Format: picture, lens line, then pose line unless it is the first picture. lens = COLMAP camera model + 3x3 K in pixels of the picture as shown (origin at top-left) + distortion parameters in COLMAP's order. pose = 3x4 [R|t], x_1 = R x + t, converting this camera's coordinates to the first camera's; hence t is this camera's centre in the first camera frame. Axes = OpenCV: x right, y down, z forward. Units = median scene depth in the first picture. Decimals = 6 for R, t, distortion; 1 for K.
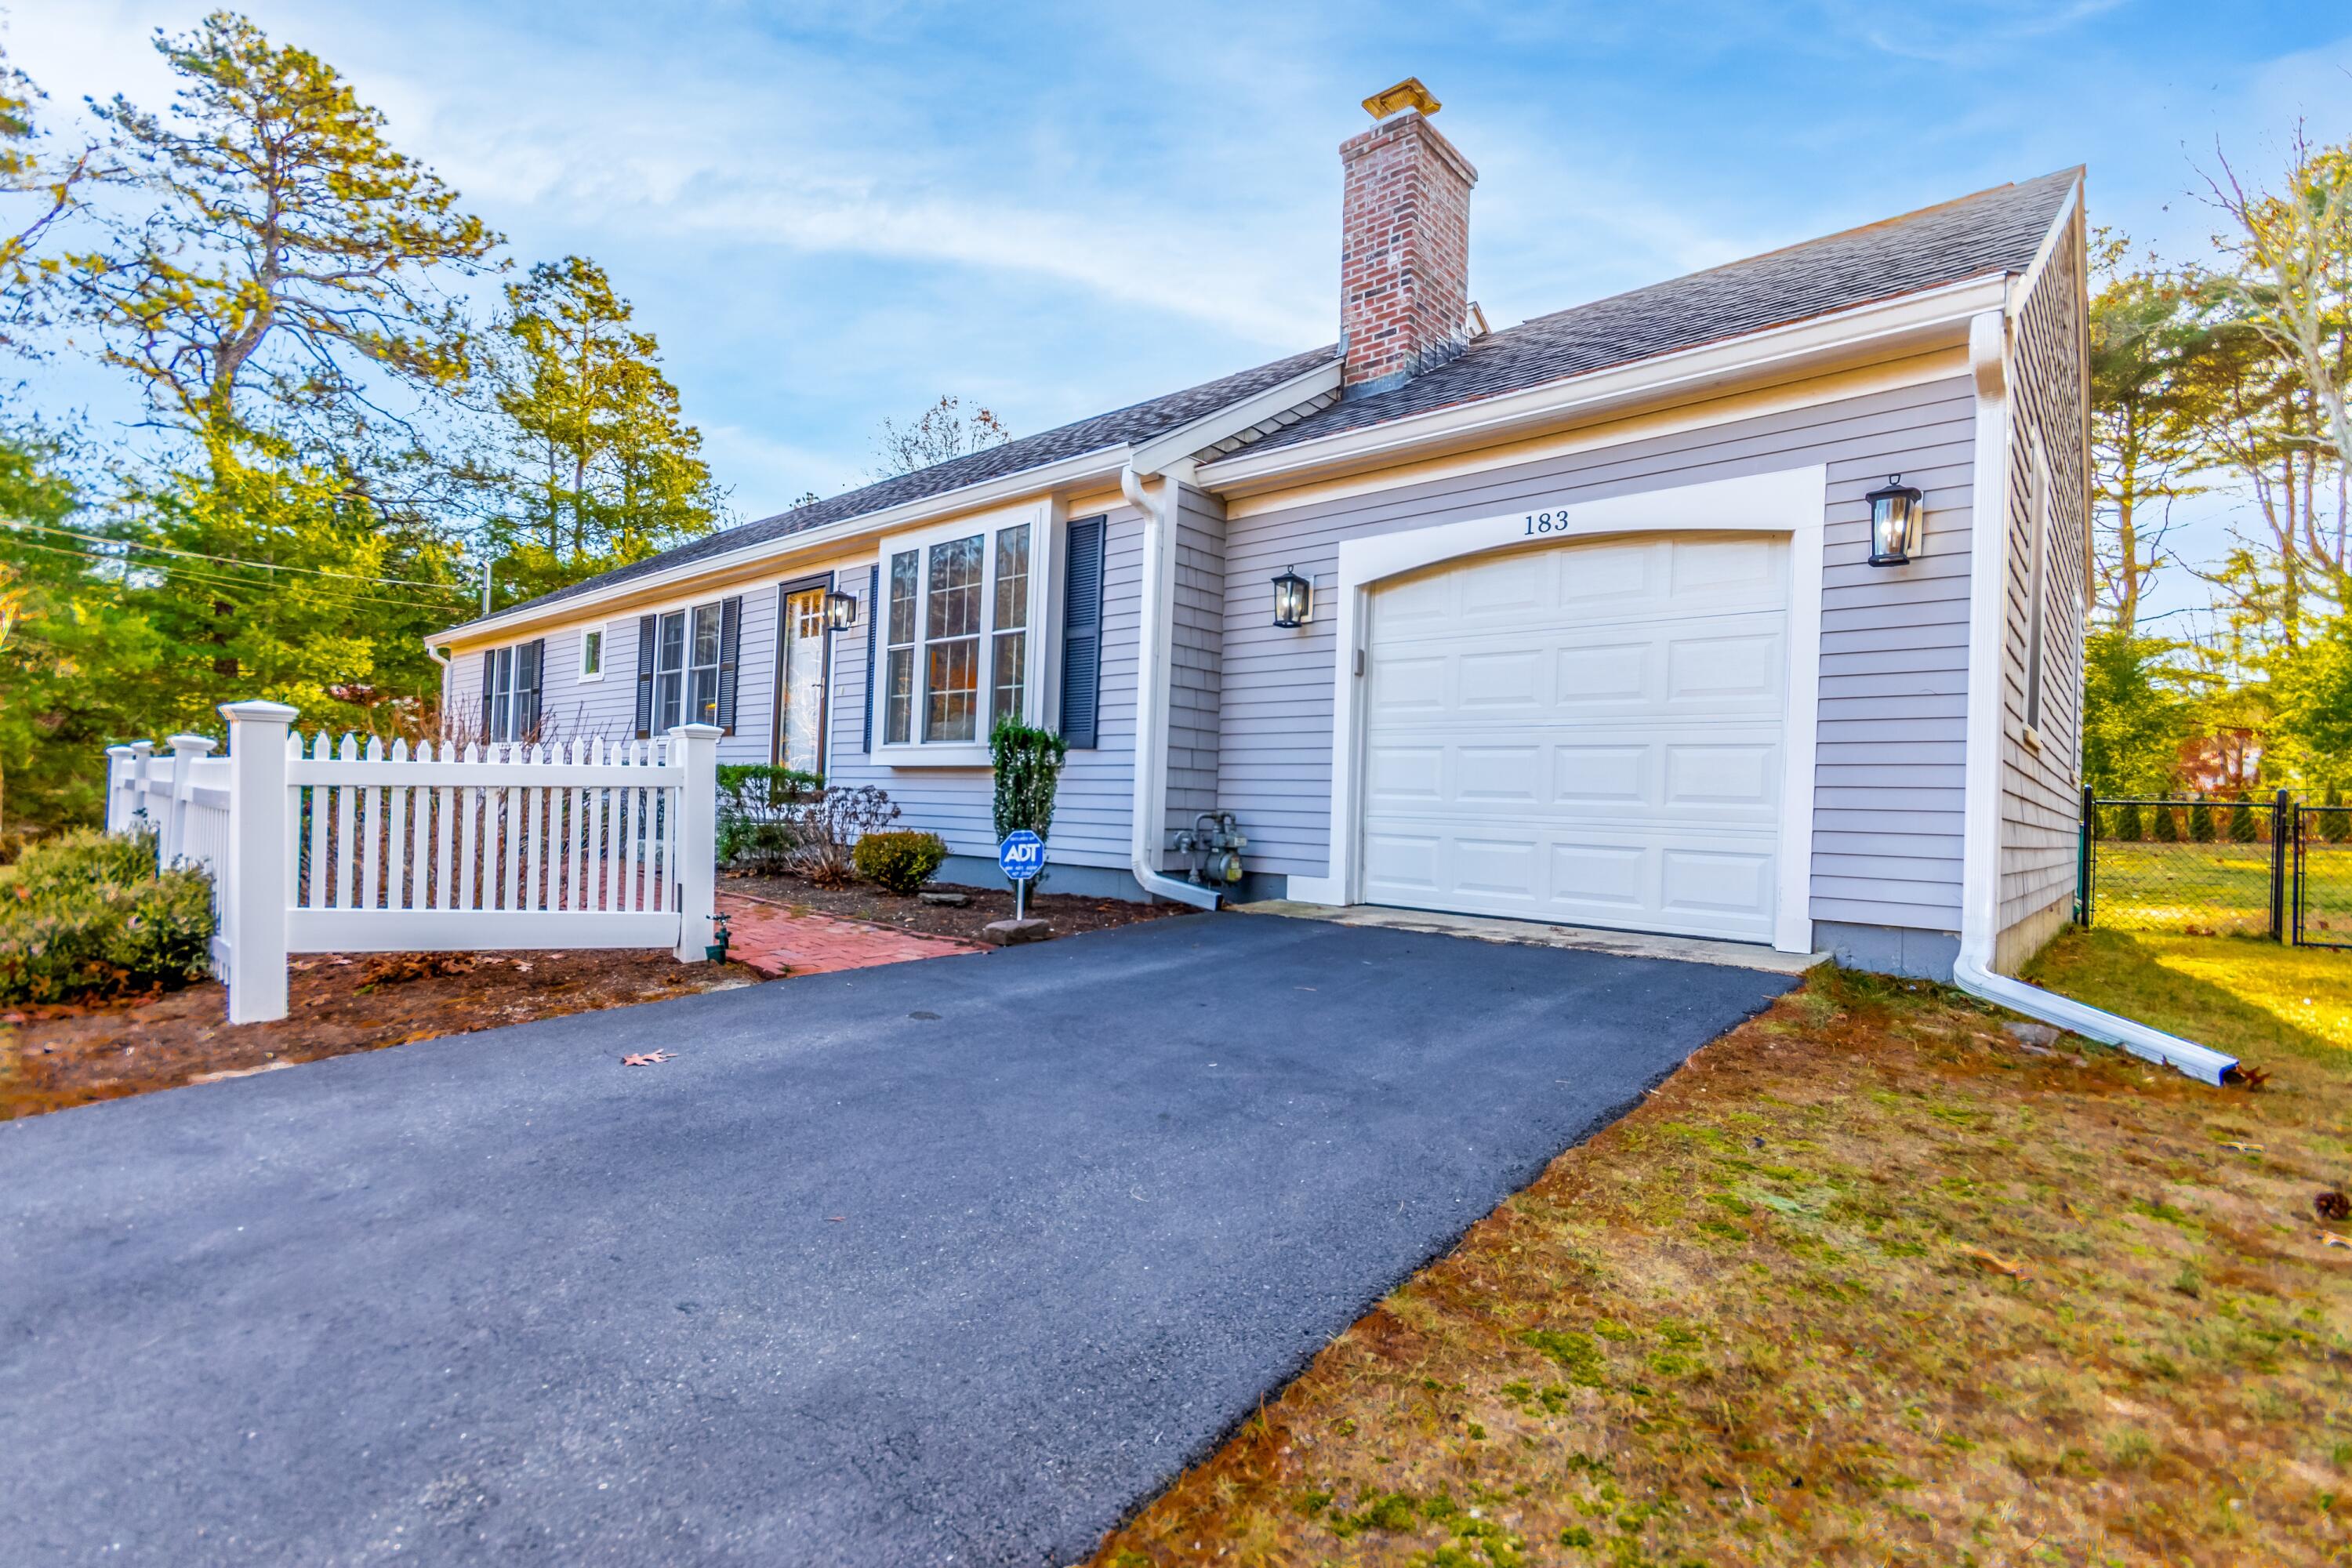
lens RADIAL K [[1036.5, 0, 1176.0], [0, 1036.5, 784.0], [0, 0, 1]] dist [-0.001521, -0.000270]
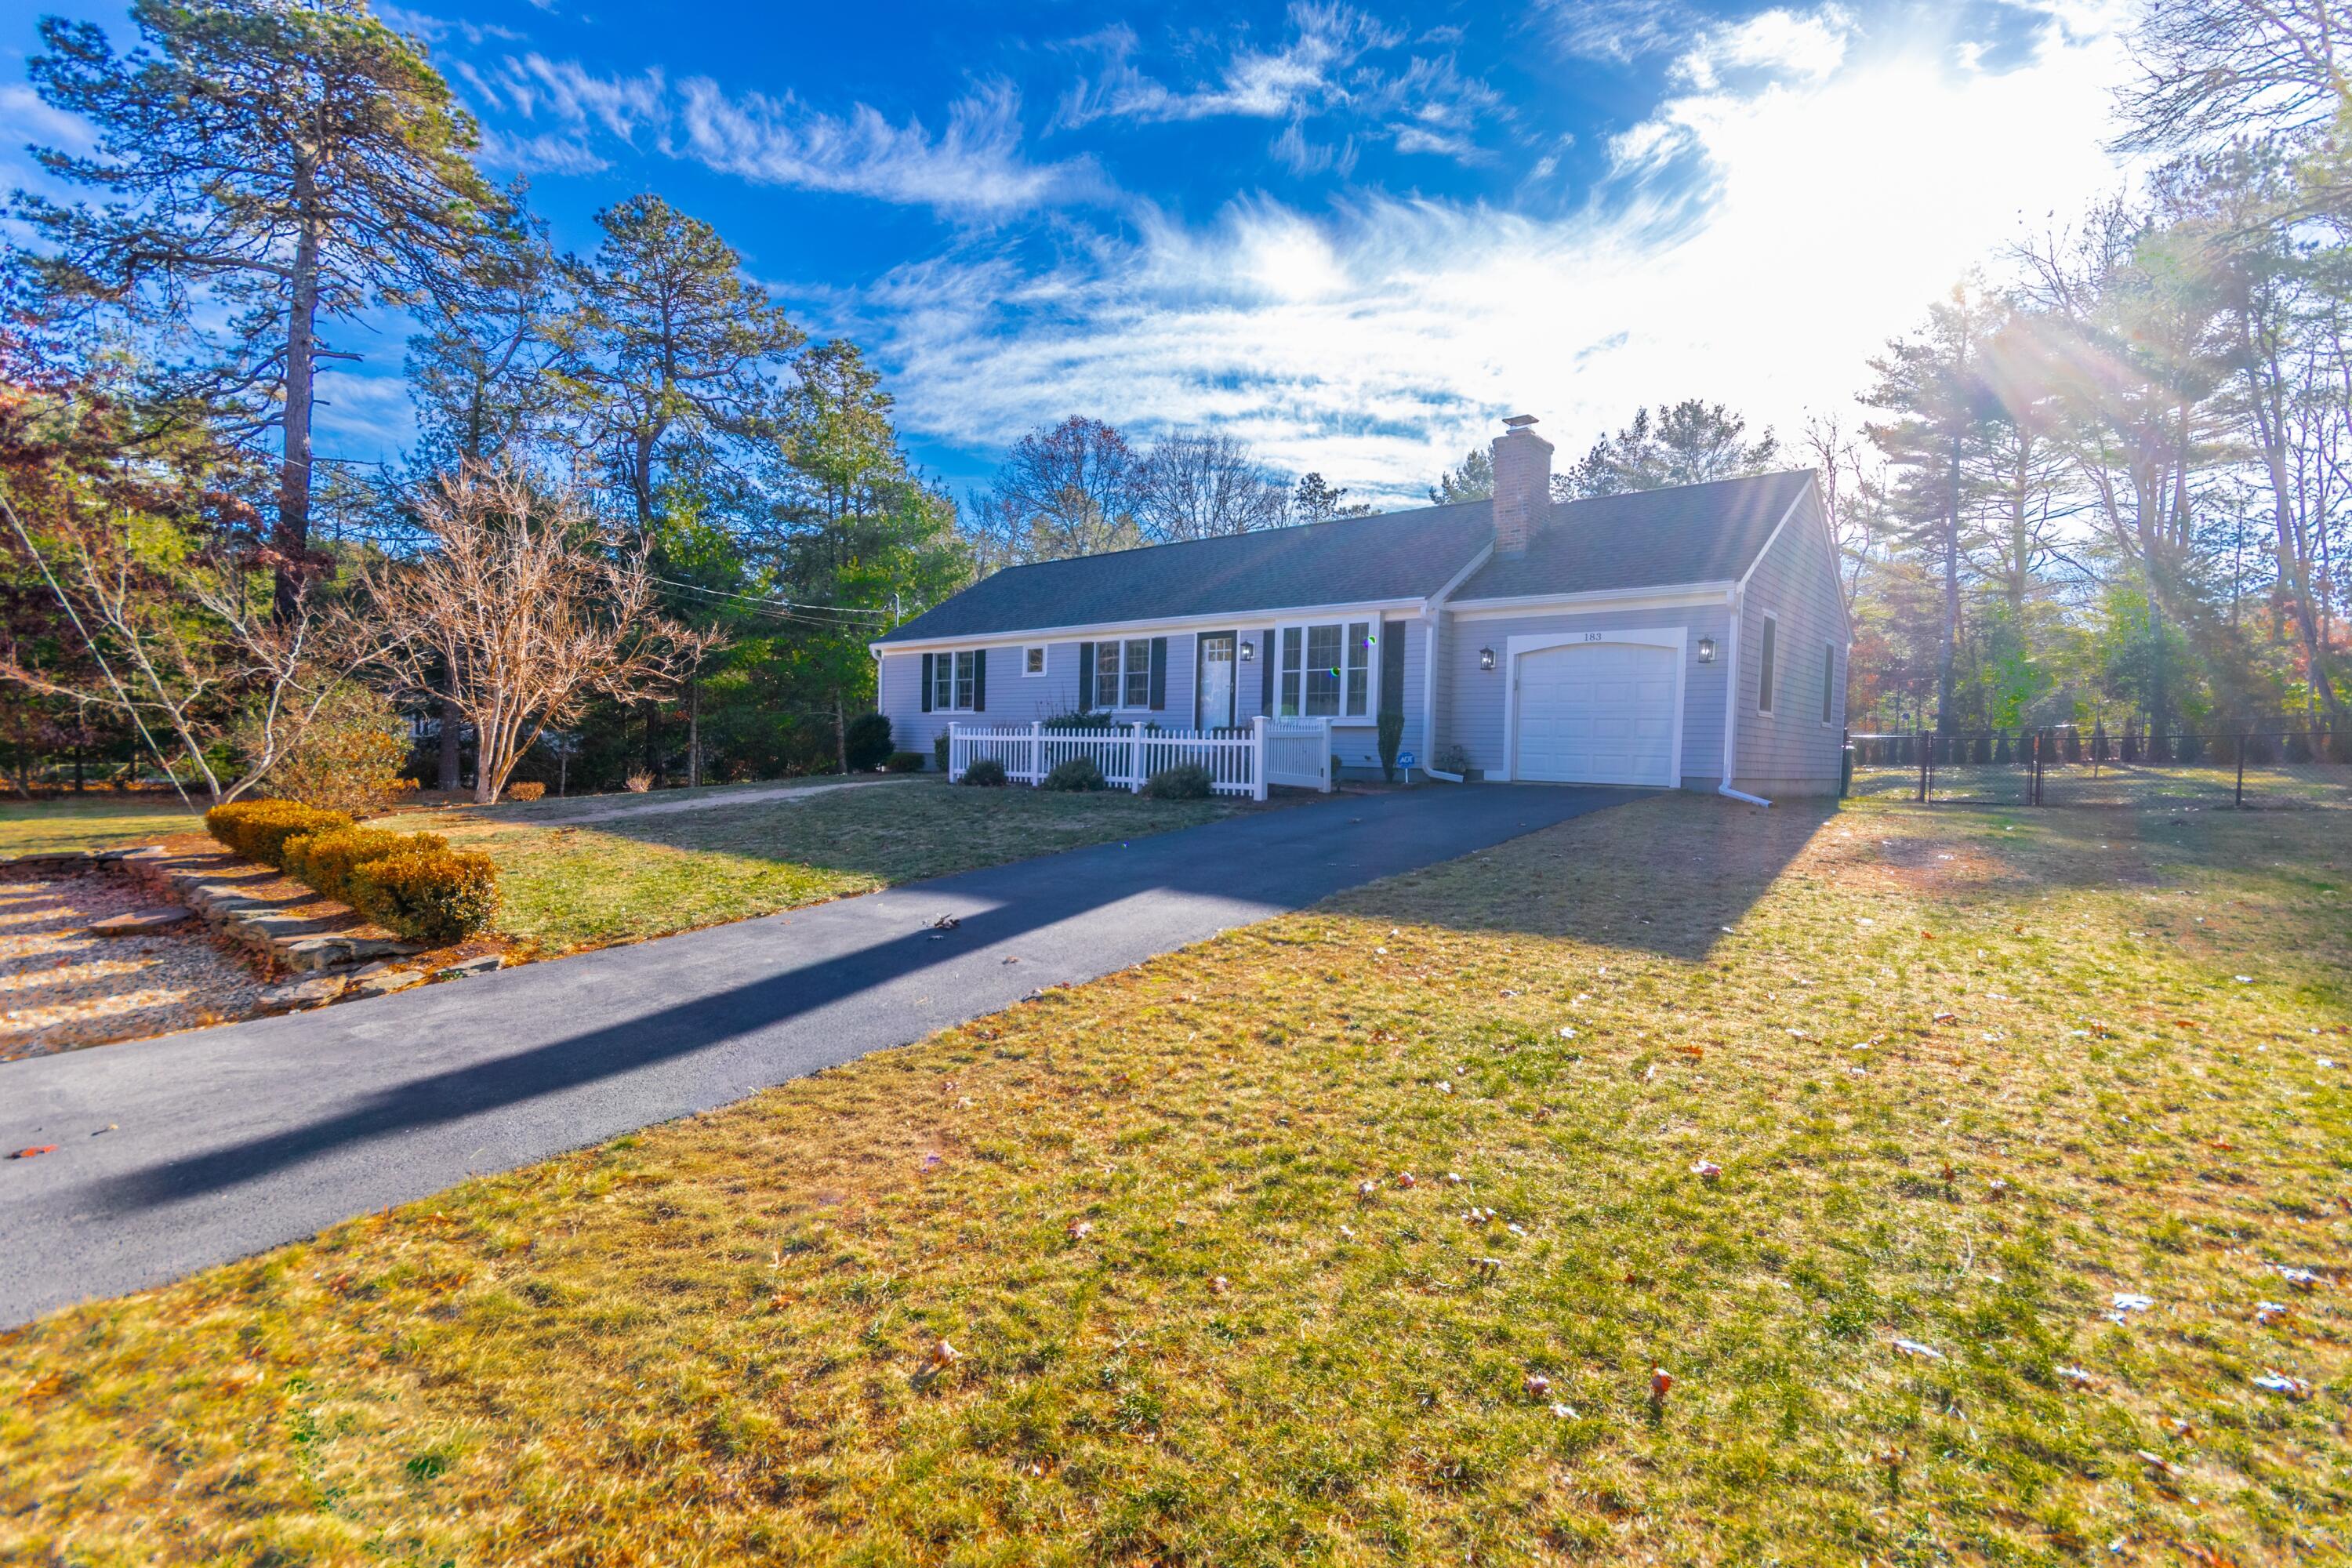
lens RADIAL K [[1036.5, 0, 1176.0], [0, 1036.5, 784.0], [0, 0, 1]] dist [-0.001521, -0.000270]
pose [[0.999036, -0.005192, 0.043580, -0.684534], [0.003300, 0.999053, 0.043373, 0.011594], [-0.043764, -0.043187, 0.998108, -1.348780]]
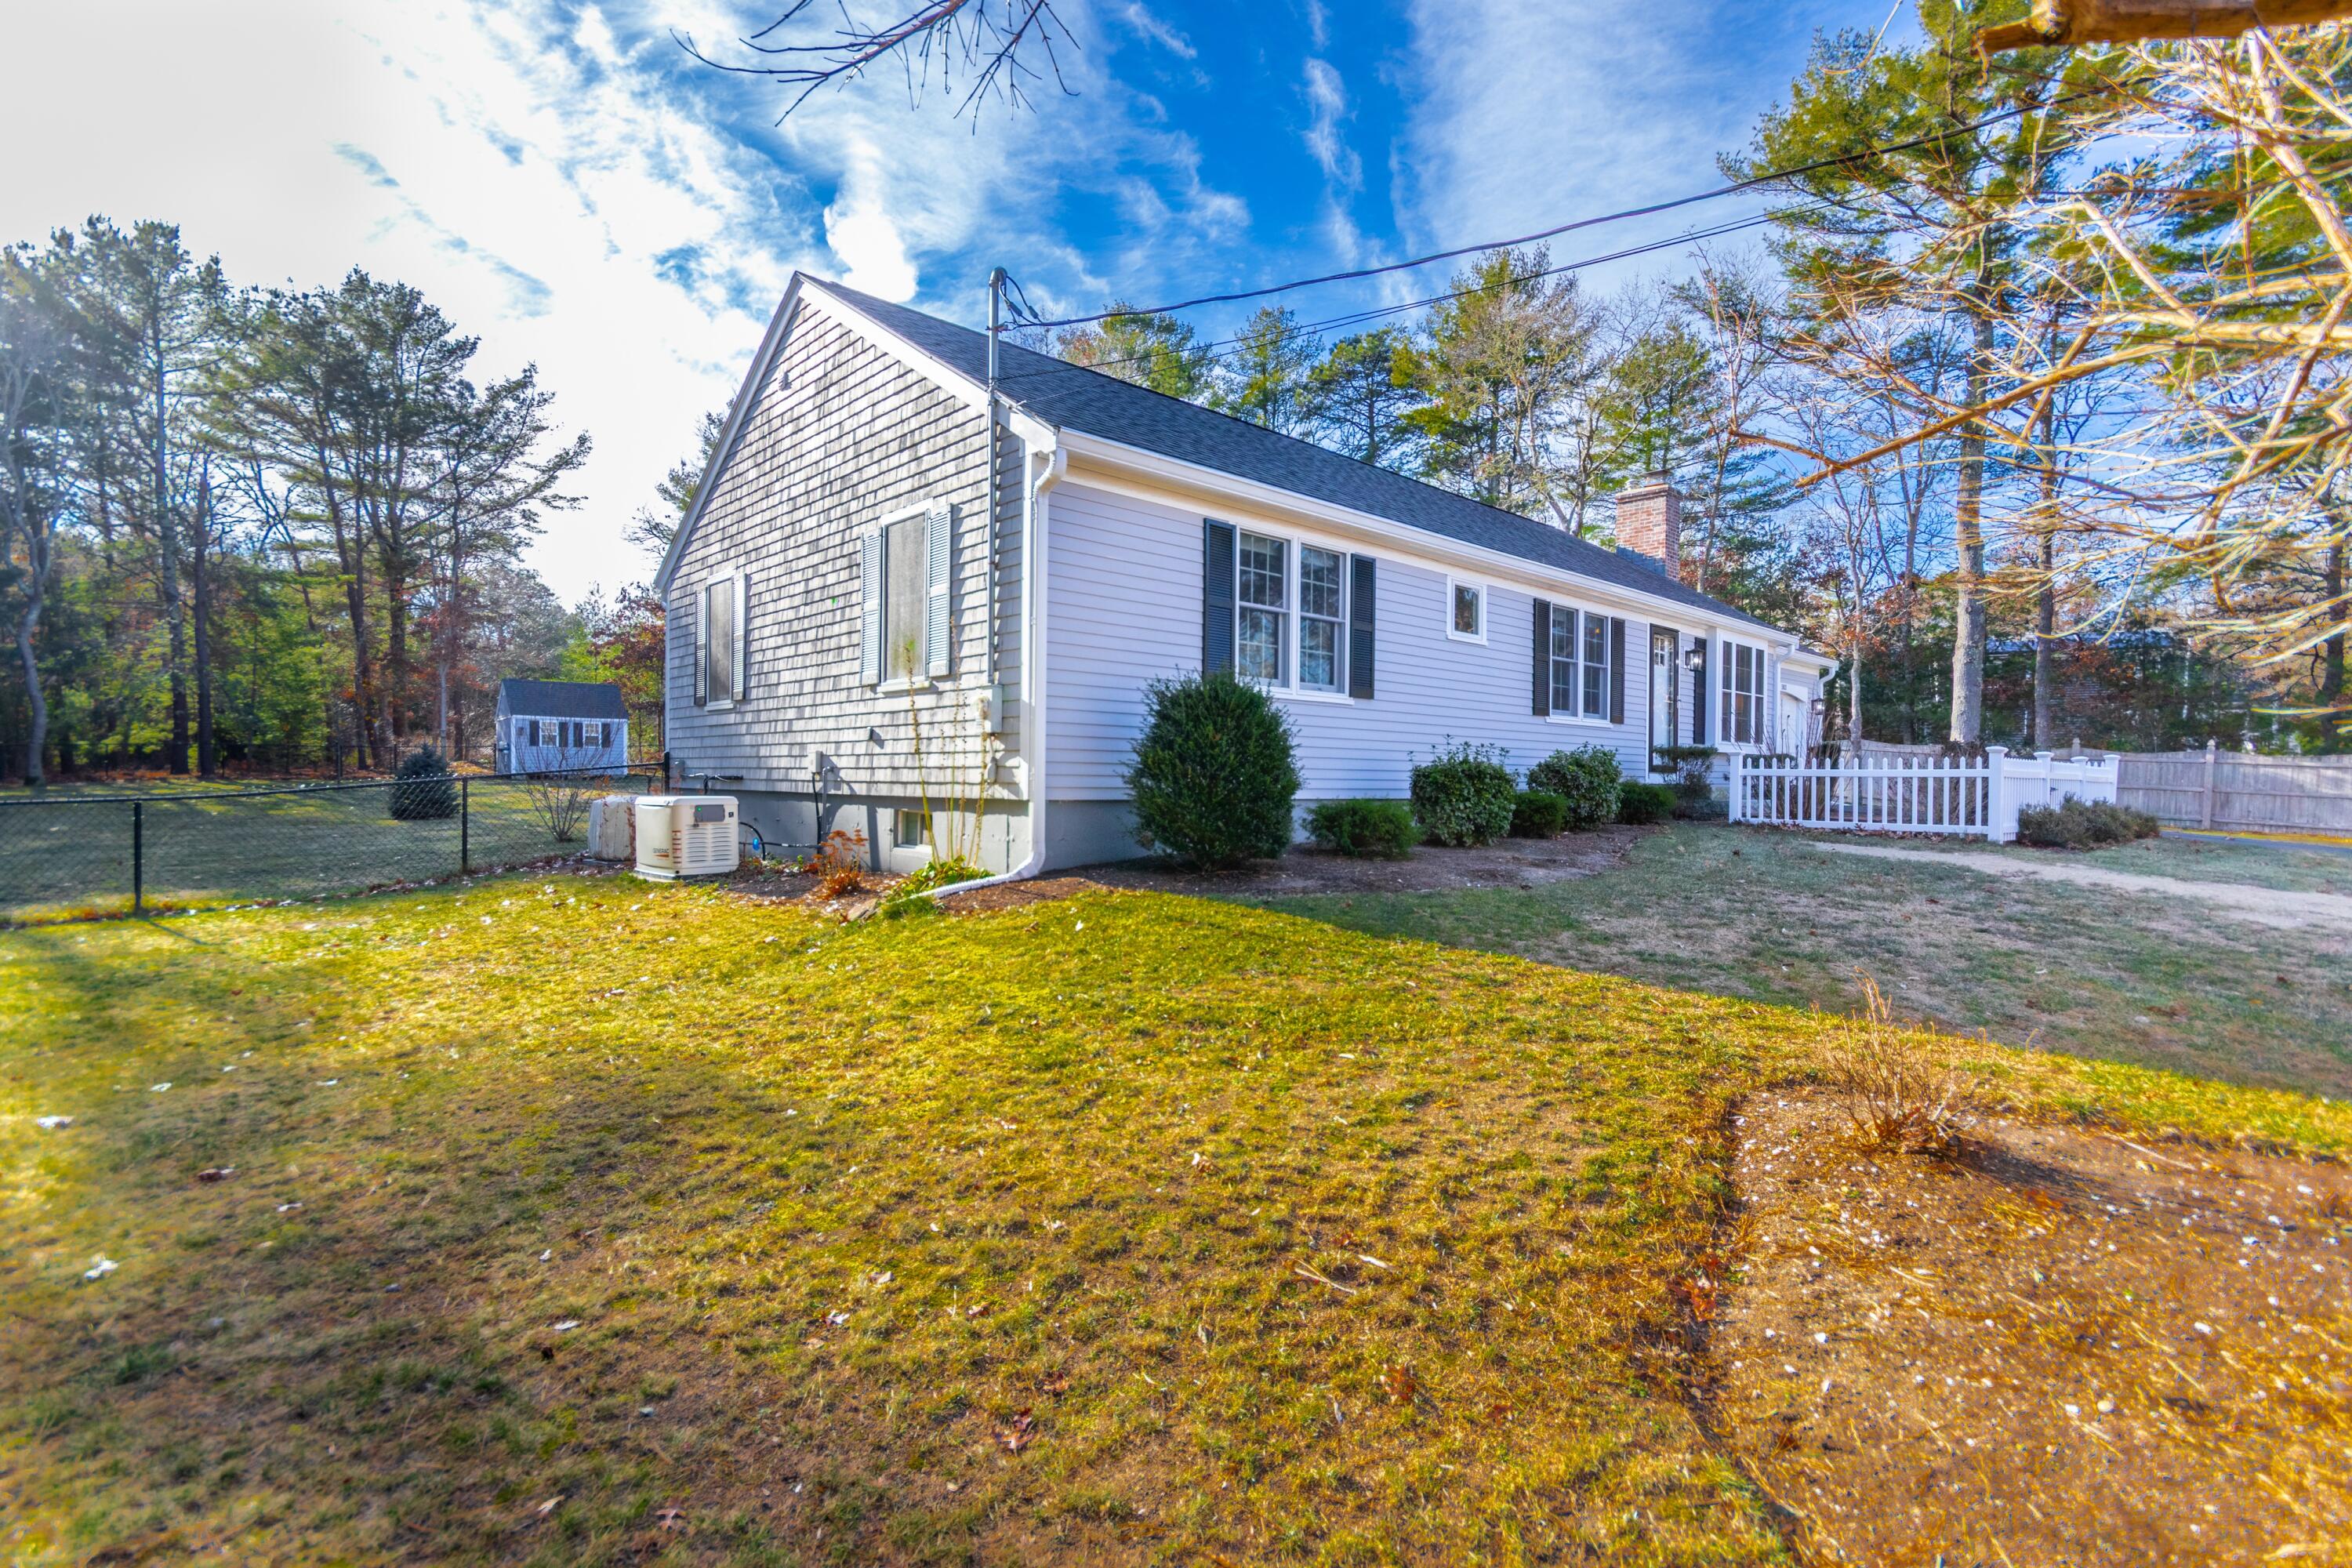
lens RADIAL K [[1036.5, 0, 1176.0], [0, 1036.5, 784.0], [0, 0, 1]] dist [-0.001521, -0.000270]
pose [[0.125770, -0.038604, 0.991308, -2.595731], [-0.034067, 0.998485, 0.043206, -0.011748], [-0.991474, -0.039205, 0.124264, 1.992555]]
